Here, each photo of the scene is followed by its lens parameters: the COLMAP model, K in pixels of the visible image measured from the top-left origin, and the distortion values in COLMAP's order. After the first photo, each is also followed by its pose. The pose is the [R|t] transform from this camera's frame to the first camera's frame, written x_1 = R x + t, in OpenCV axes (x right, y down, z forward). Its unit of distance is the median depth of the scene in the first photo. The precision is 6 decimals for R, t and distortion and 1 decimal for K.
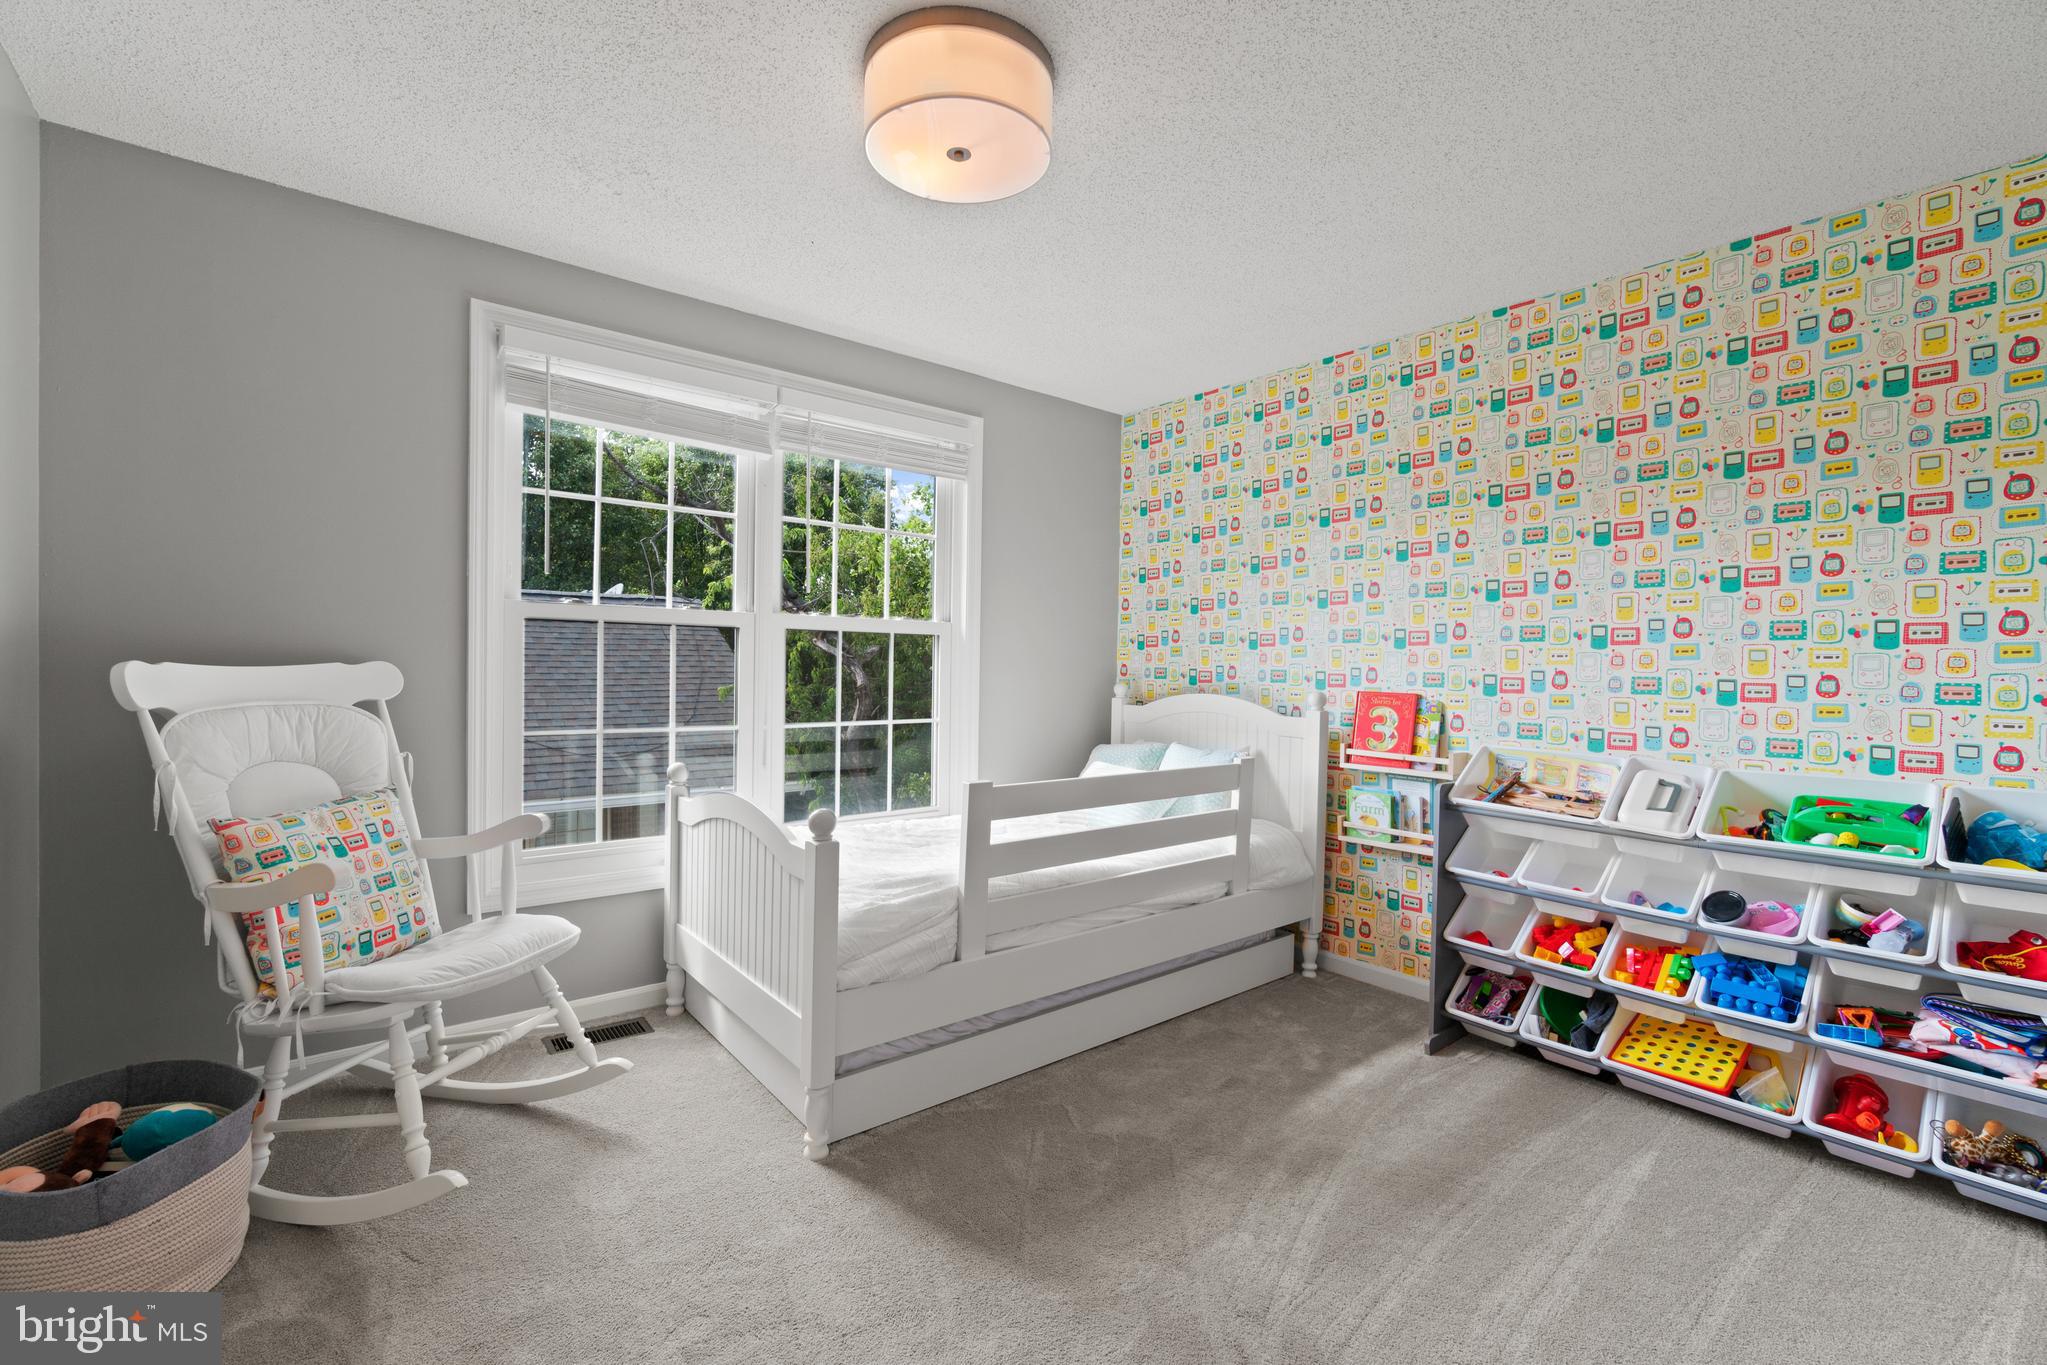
lens RADIAL K [[904.9, 0, 1019.6], [0, 904.9, 675.5], [0, 0, 1]] dist [0.001392, 0.000541]
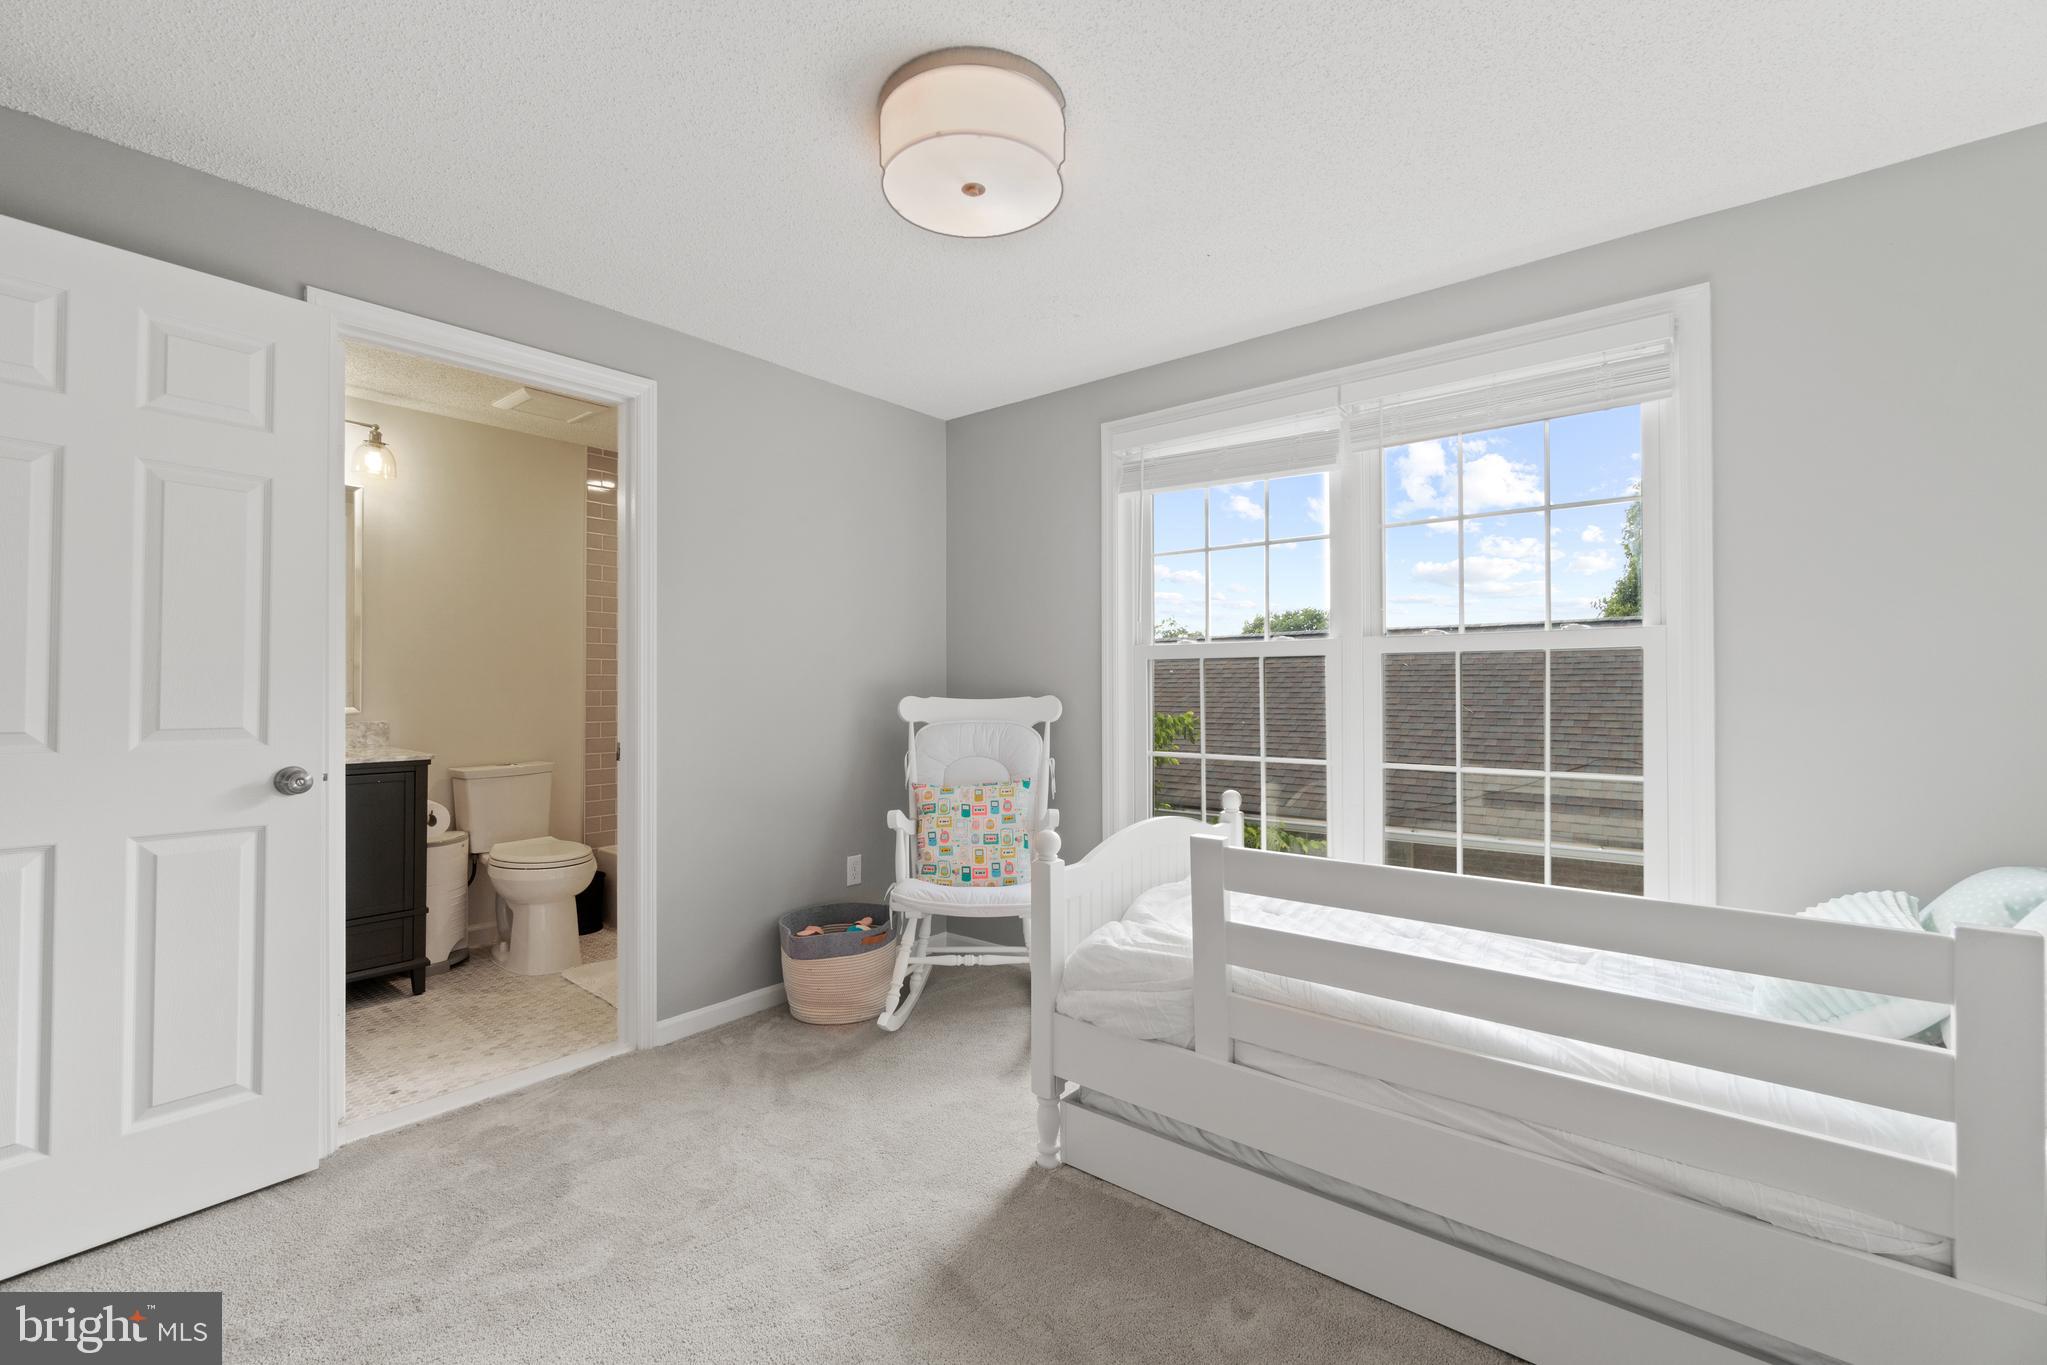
lens RADIAL K [[904.9, 0, 1015.5], [0, 904.9, 686.7], [0, 0, 1]] dist [0.001392, 0.000541]
pose [[0.165984, -0.023342, -0.985852, 0.633994], [-0.013083, 0.999580, -0.025870, 0.007046], [0.986042, 0.017192, 0.165609, 0.612680]]
